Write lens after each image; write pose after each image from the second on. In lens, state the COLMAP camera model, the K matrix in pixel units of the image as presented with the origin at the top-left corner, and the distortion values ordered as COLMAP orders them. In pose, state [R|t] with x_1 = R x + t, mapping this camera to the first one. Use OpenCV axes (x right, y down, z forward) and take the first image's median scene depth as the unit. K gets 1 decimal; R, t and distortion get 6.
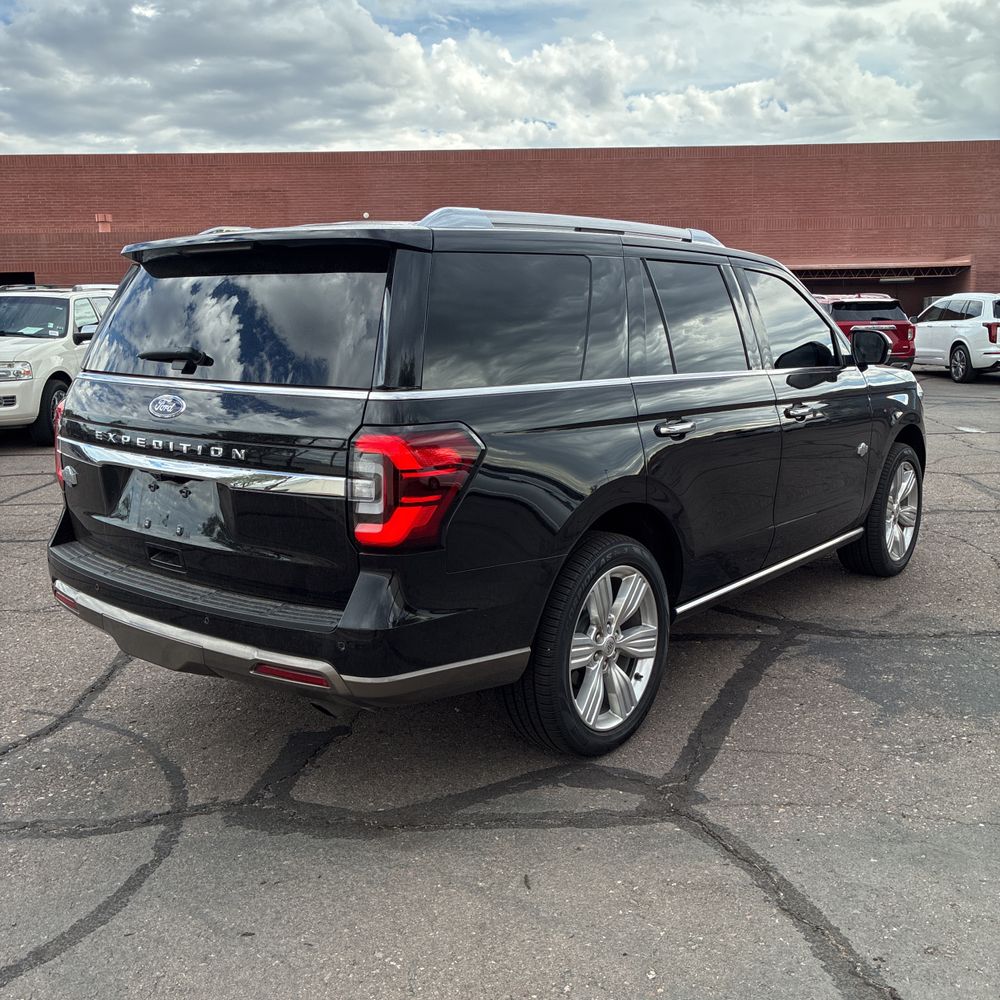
lens RADIAL K [[1008.4, 0, 522.8], [0, 1008.4, 478.5], [0, 0, 1]] dist [0.020392, 0.000000]
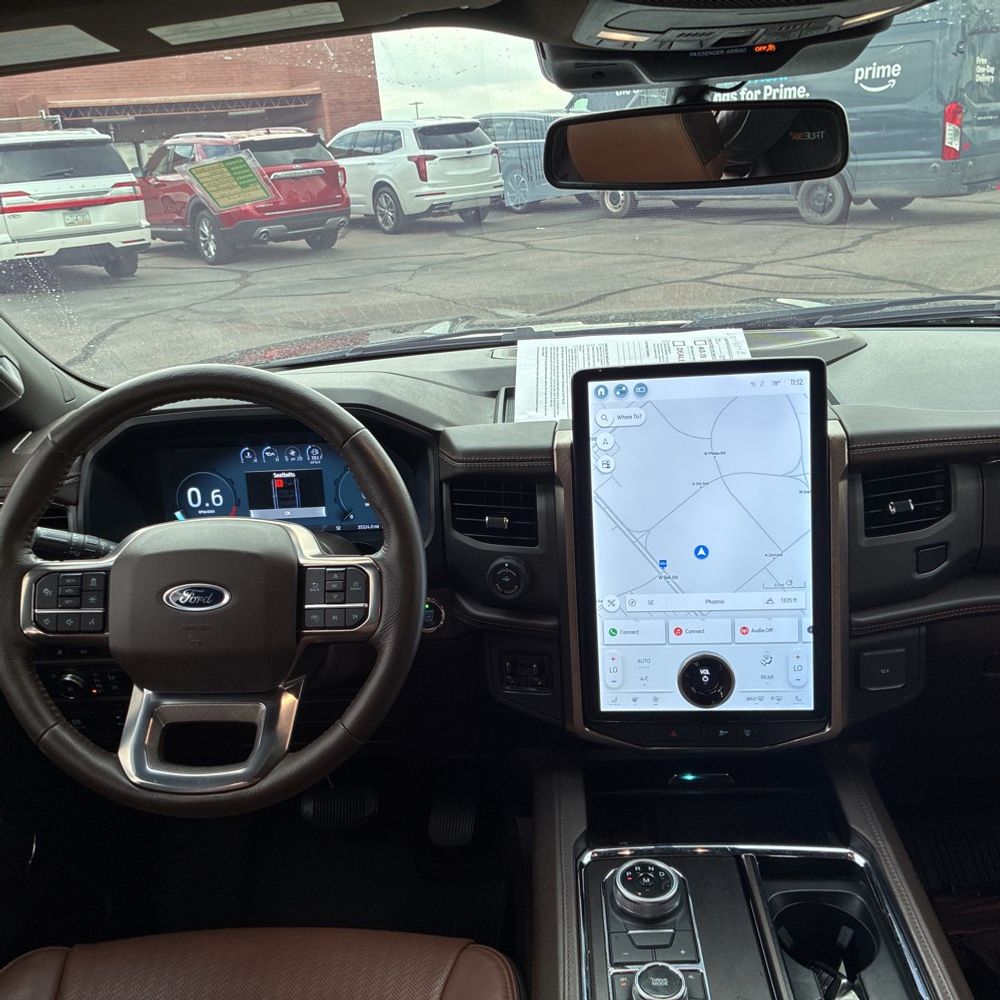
lens RADIAL K [[1008.4, 0, 482.9], [0, 1008.4, 483.6], [0, 0, 1]] dist [0.020392, 0.000000]
pose [[0.820245, -0.239670, 0.519380, 0.062509], [0.159308, 0.967780, 0.194993, -0.220233], [-0.549380, -0.077201, 0.831999, 1.213771]]
